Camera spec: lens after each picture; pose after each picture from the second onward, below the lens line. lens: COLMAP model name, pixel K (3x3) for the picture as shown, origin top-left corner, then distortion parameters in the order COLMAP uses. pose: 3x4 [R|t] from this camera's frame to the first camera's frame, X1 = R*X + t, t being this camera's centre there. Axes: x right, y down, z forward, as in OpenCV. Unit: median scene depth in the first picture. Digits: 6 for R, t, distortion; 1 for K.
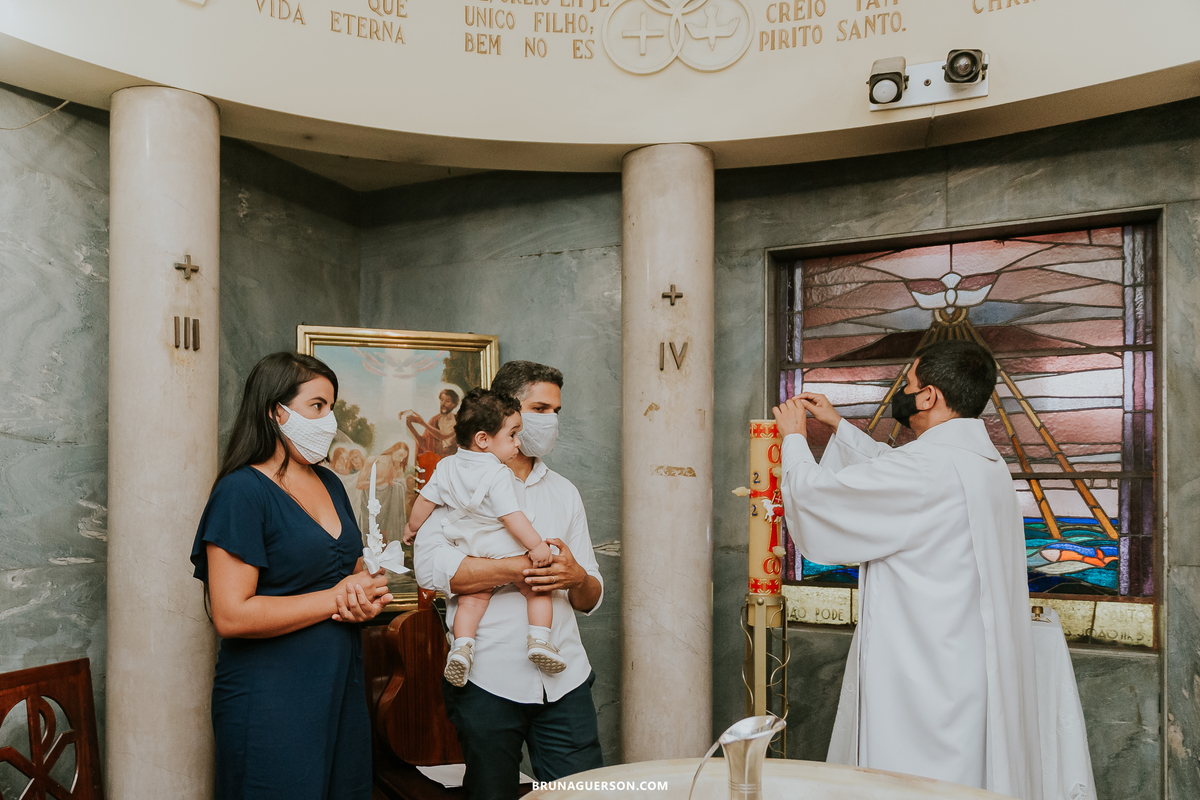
lens RADIAL K [[1027.2, 0, 474.9], [0, 1027.2, 475.4], [0, 0, 1]] dist [0.020136, 0.014599]
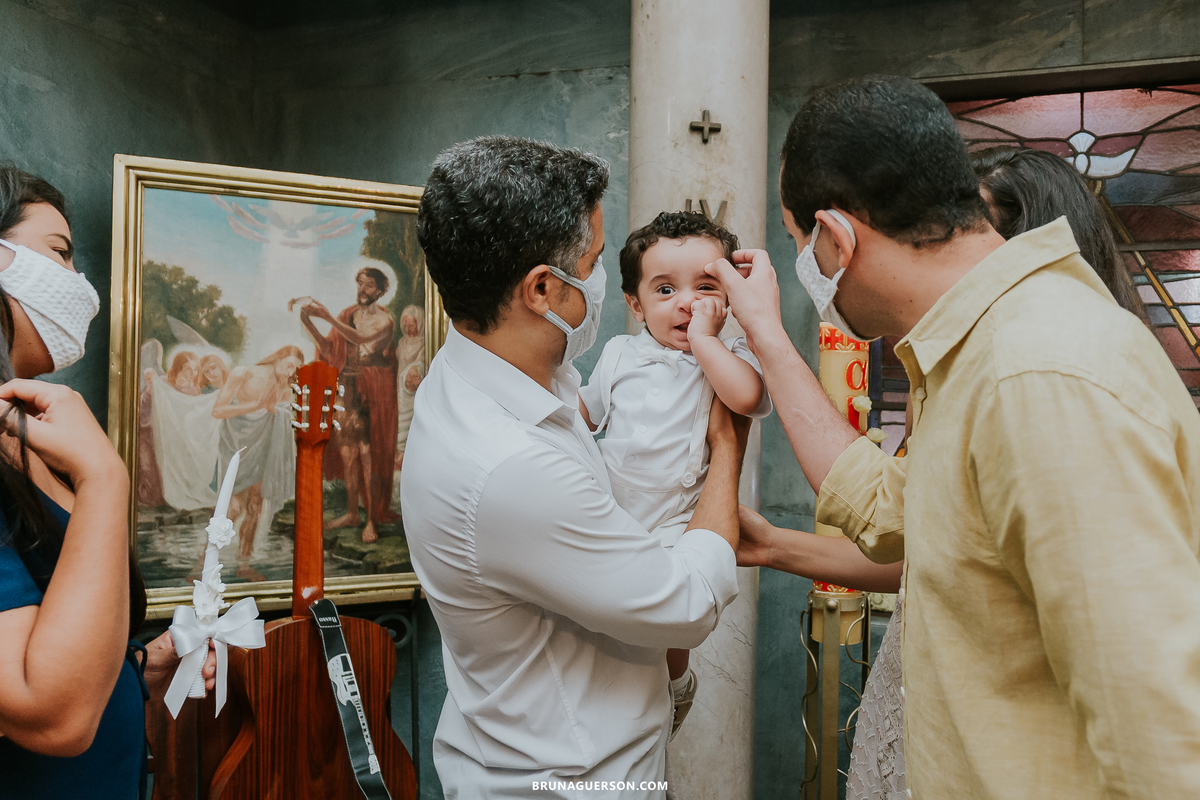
lens RADIAL K [[1097.0, 0, 688.2], [0, 1097.0, 380.1], [0, 0, 1]] dist [0.022009, -0.008659]
pose [[0.985660, 0.018535, 0.167720, 0.061551], [-0.016430, 0.999768, -0.013932, -0.005540], [-0.167940, 0.010976, 0.985736, 0.289778]]
